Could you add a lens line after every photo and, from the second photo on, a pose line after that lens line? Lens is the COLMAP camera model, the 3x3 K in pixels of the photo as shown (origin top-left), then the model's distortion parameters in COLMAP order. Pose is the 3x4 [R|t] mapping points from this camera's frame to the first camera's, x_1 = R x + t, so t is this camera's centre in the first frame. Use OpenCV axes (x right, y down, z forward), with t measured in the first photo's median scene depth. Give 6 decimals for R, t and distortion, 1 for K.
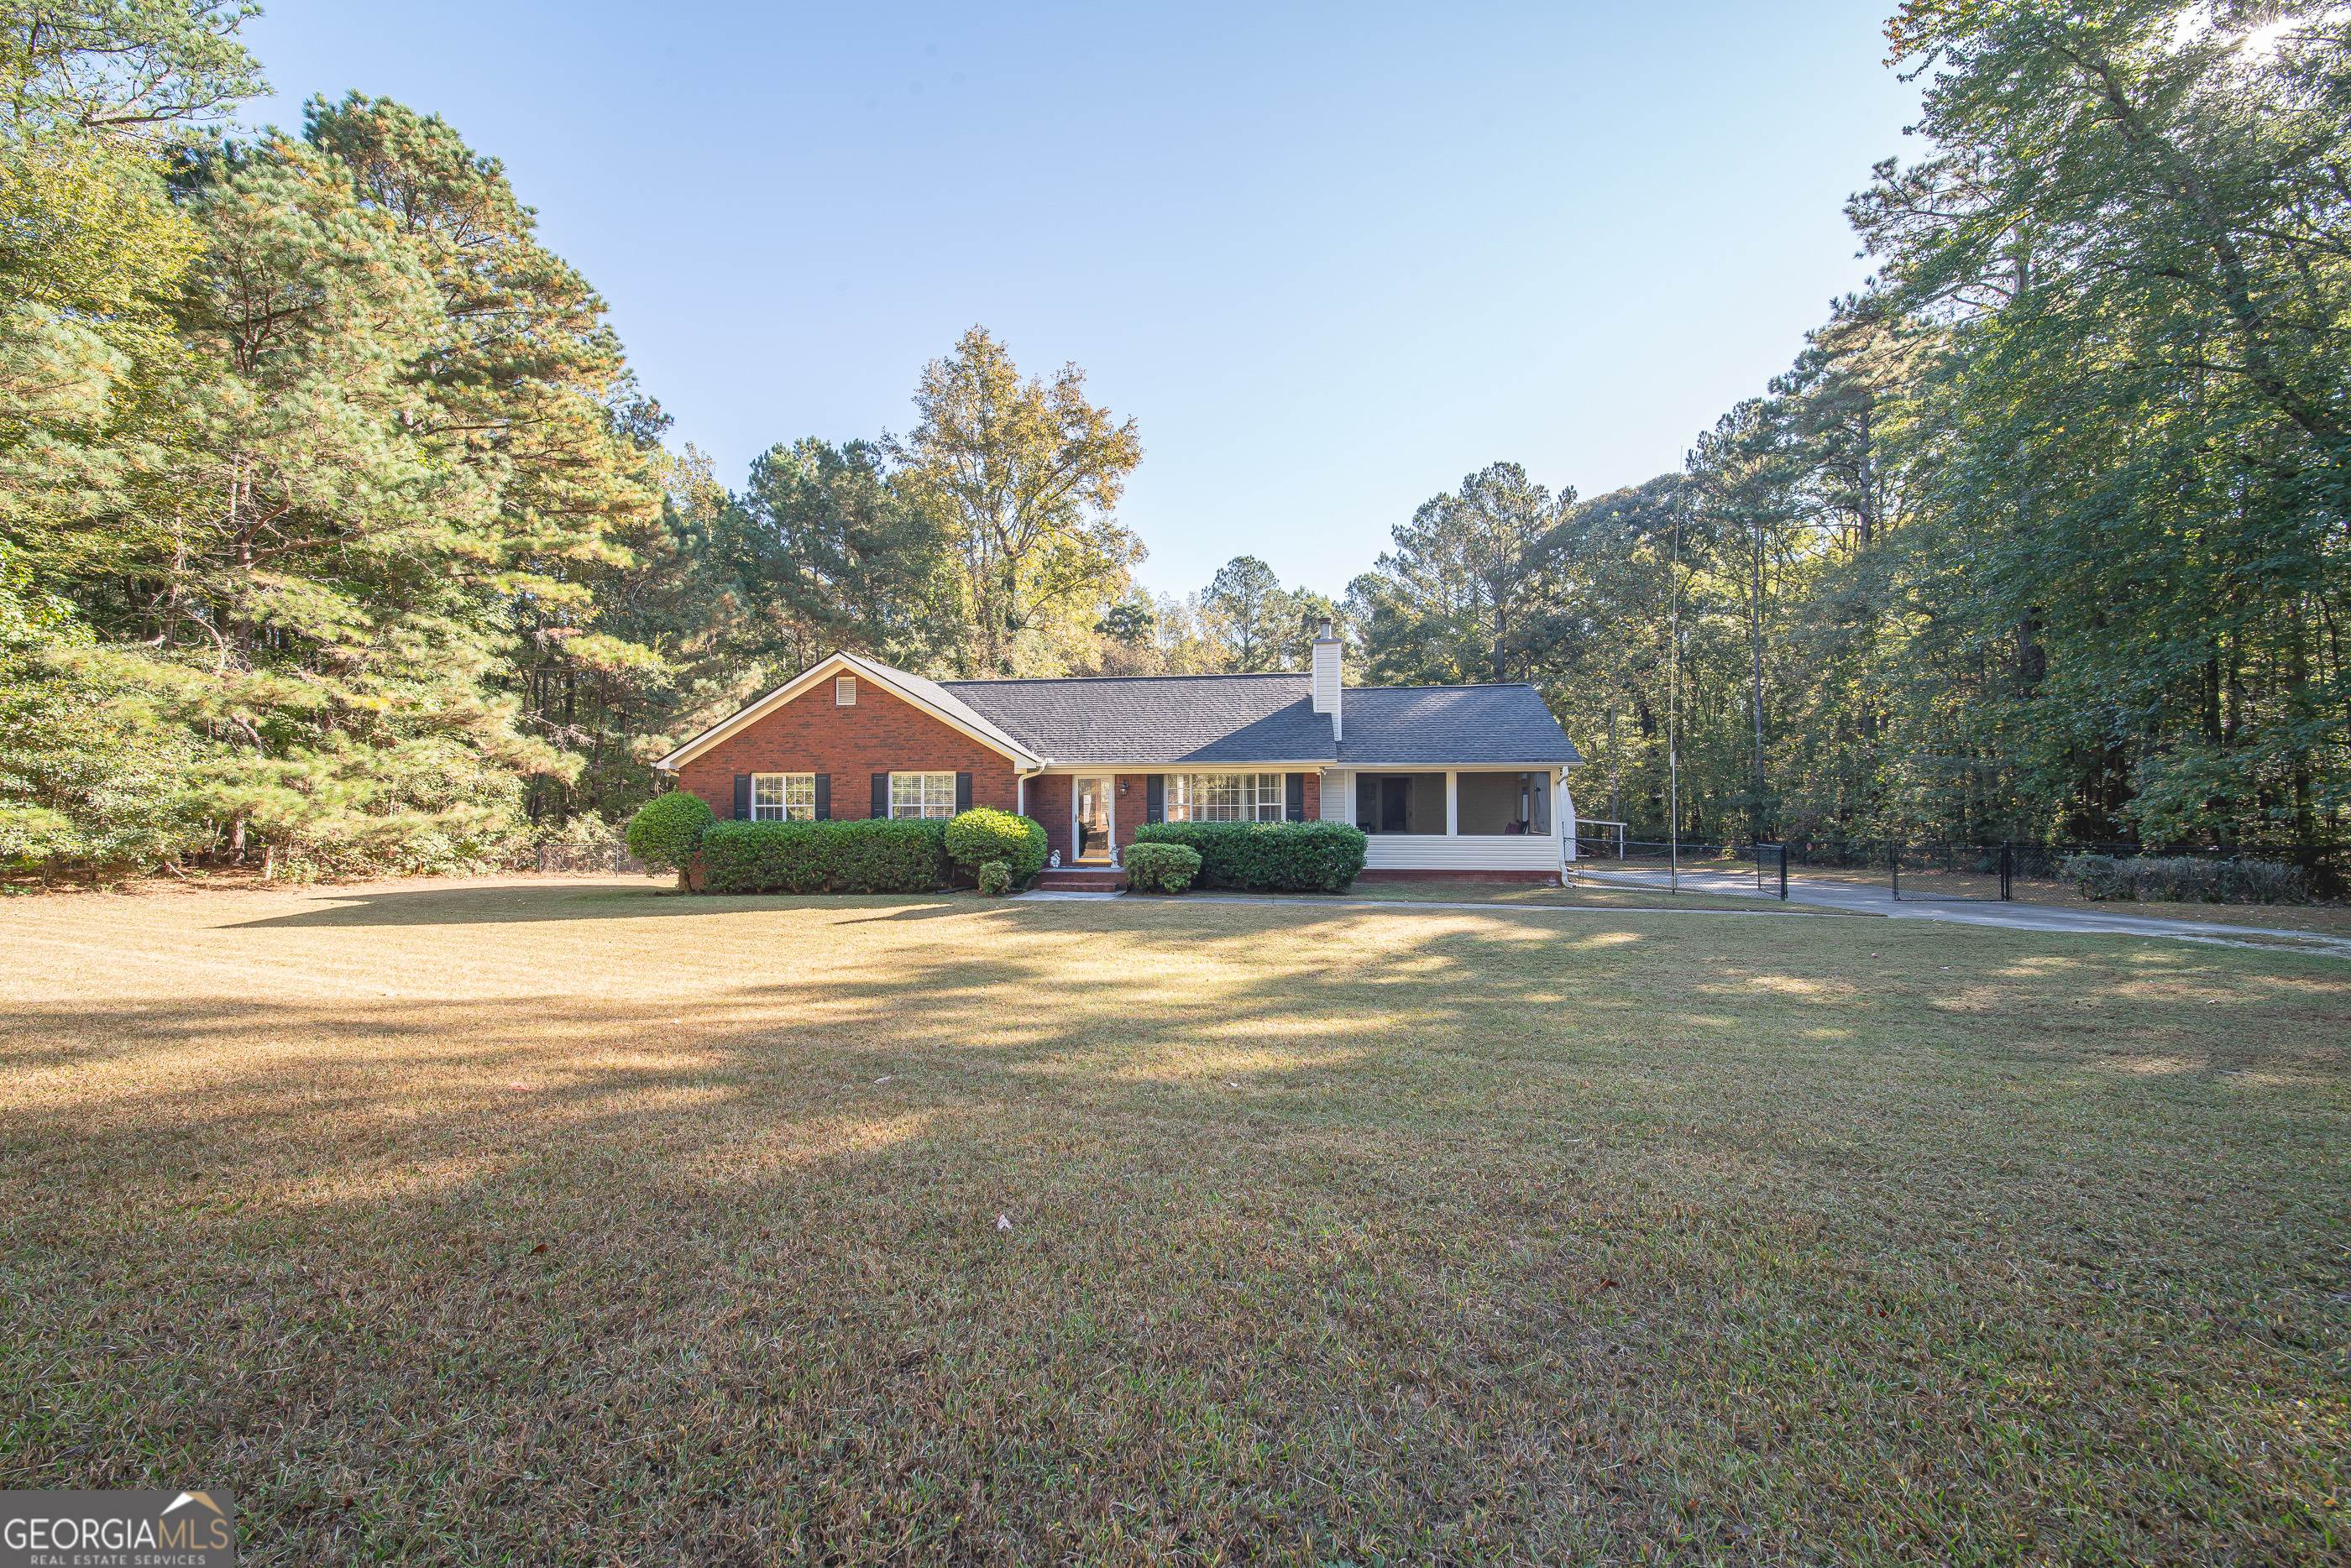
lens RADIAL K [[818.2, 0, 1185.7], [0, 818.2, 788.6], [0, 0, 1]] dist [0.001542, -0.001734]
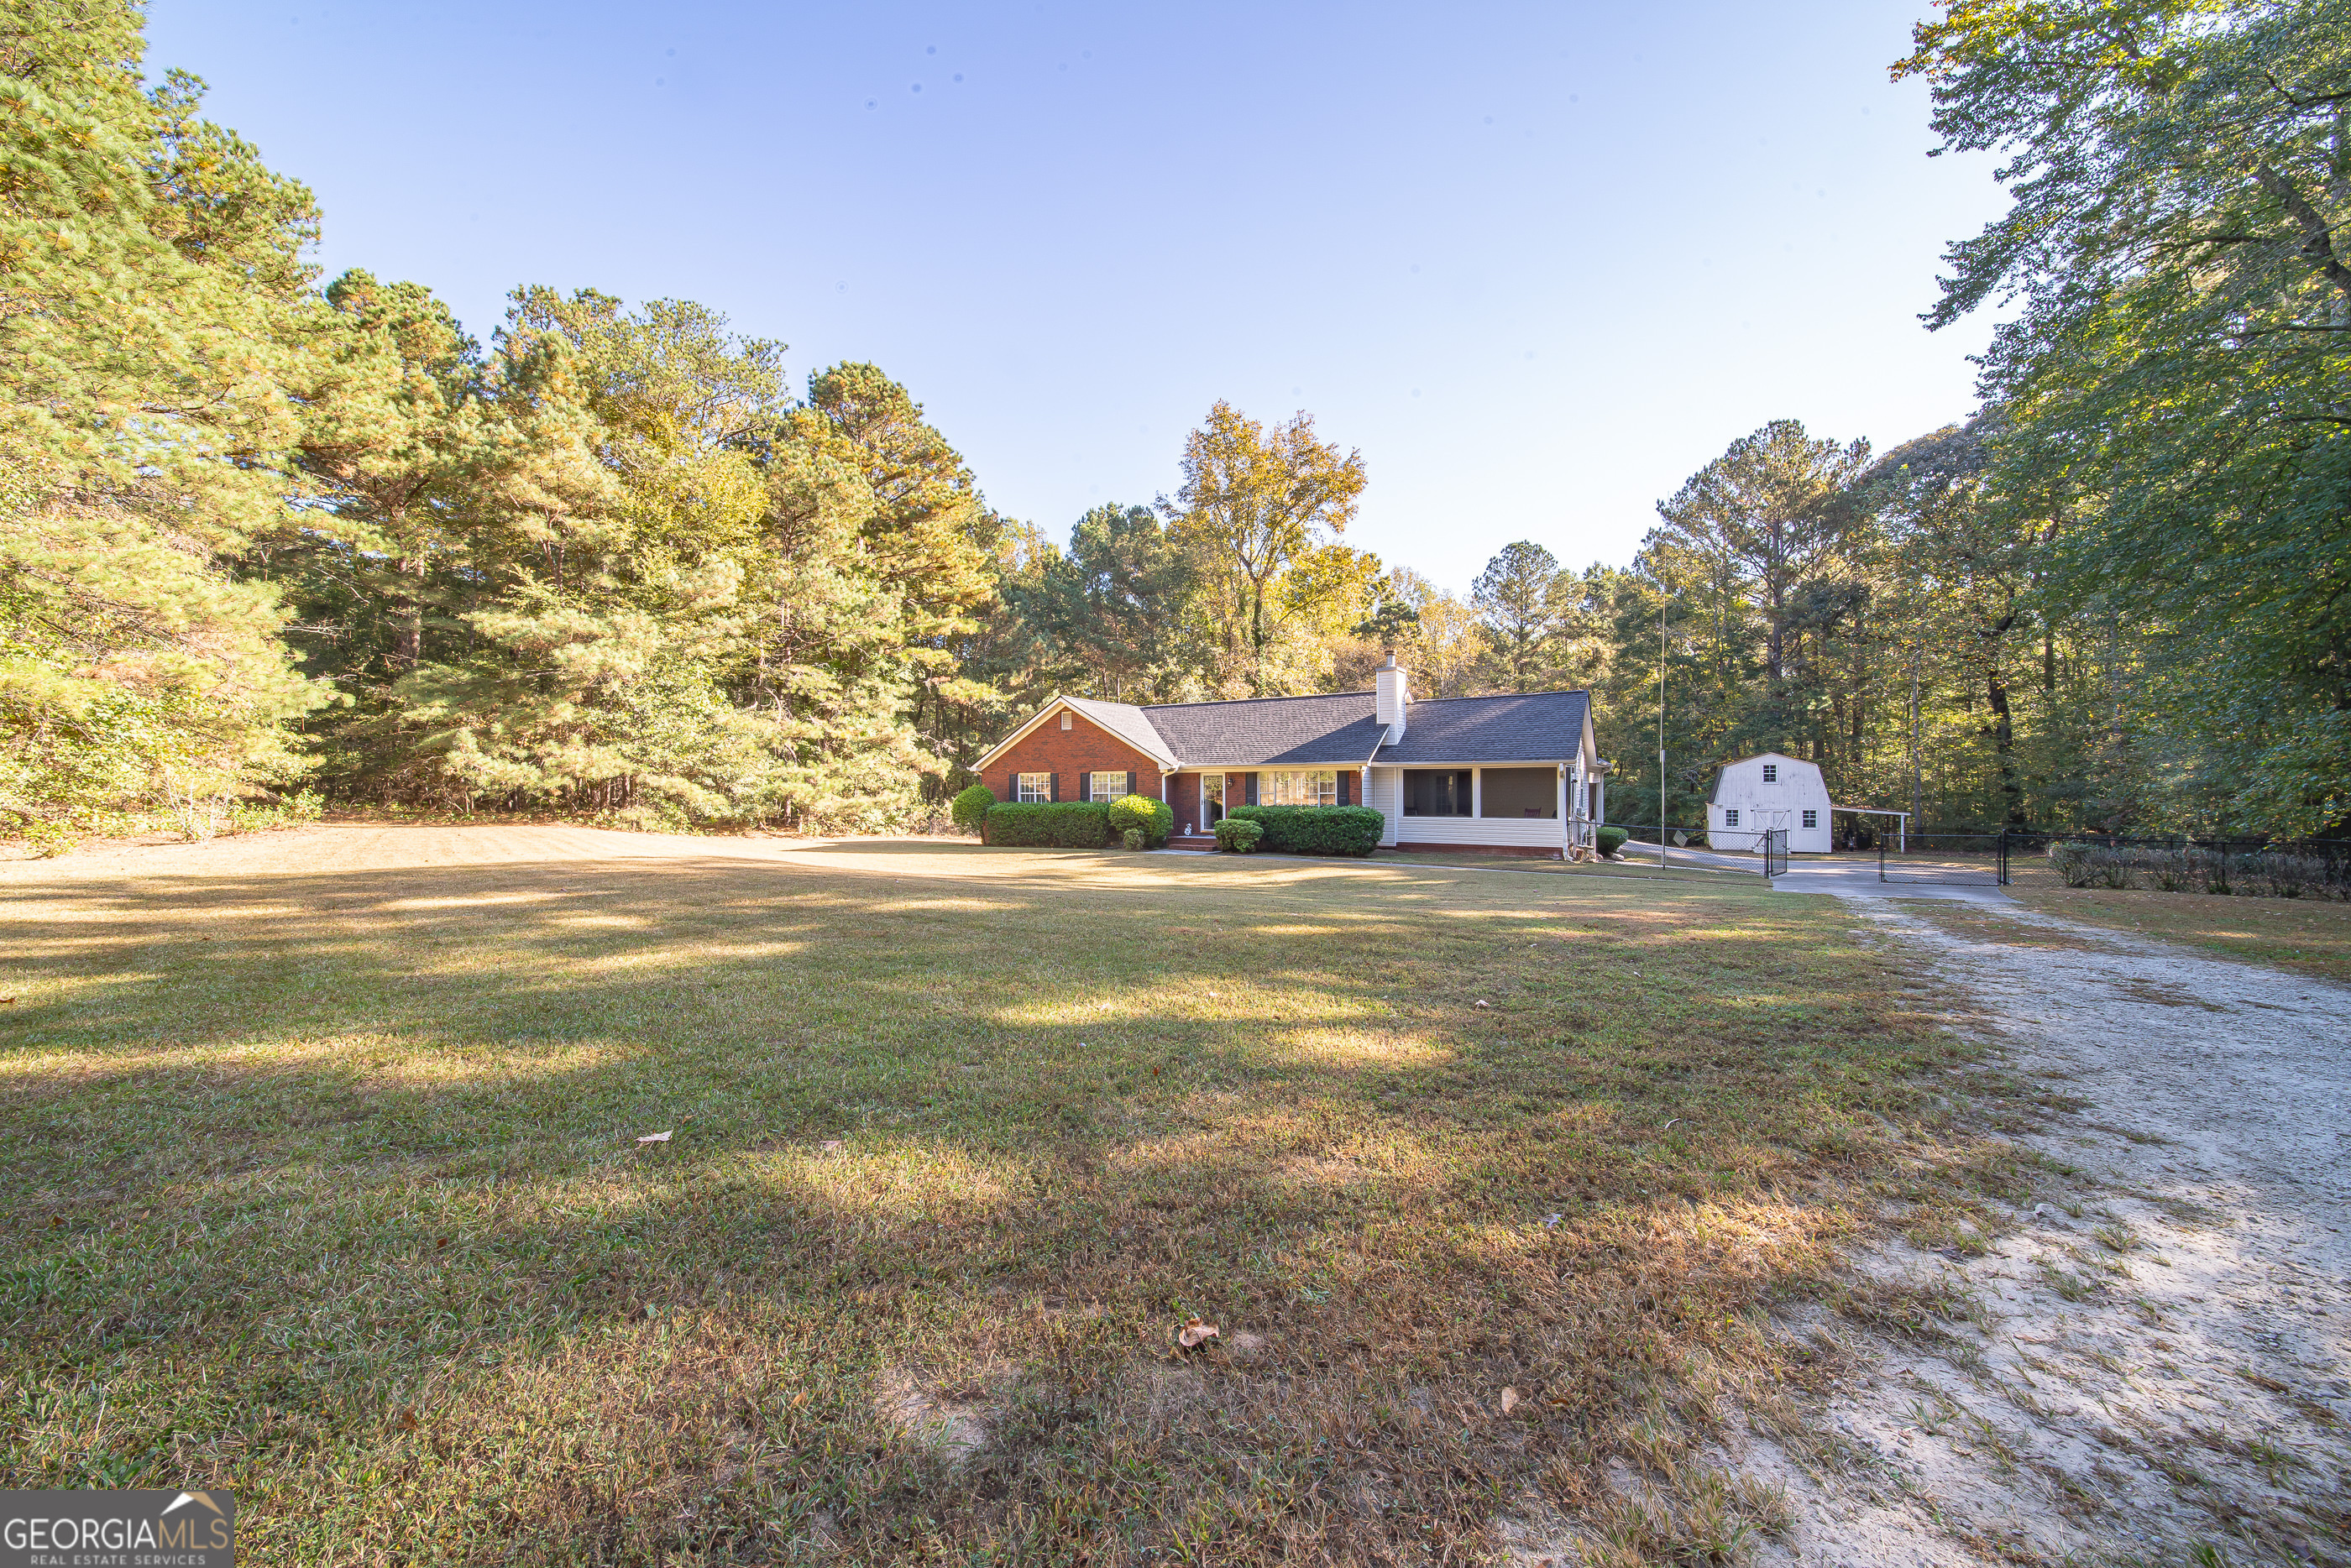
lens RADIAL K [[818.2, 0, 1183.3], [0, 818.2, 794.1], [0, 0, 1]] dist [0.001542, -0.001734]
pose [[0.916175, 0.002649, -0.400770, 0.325037], [0.007103, 0.999714, 0.022844, -0.009478], [0.400716, -0.023775, 0.915894, -0.272359]]
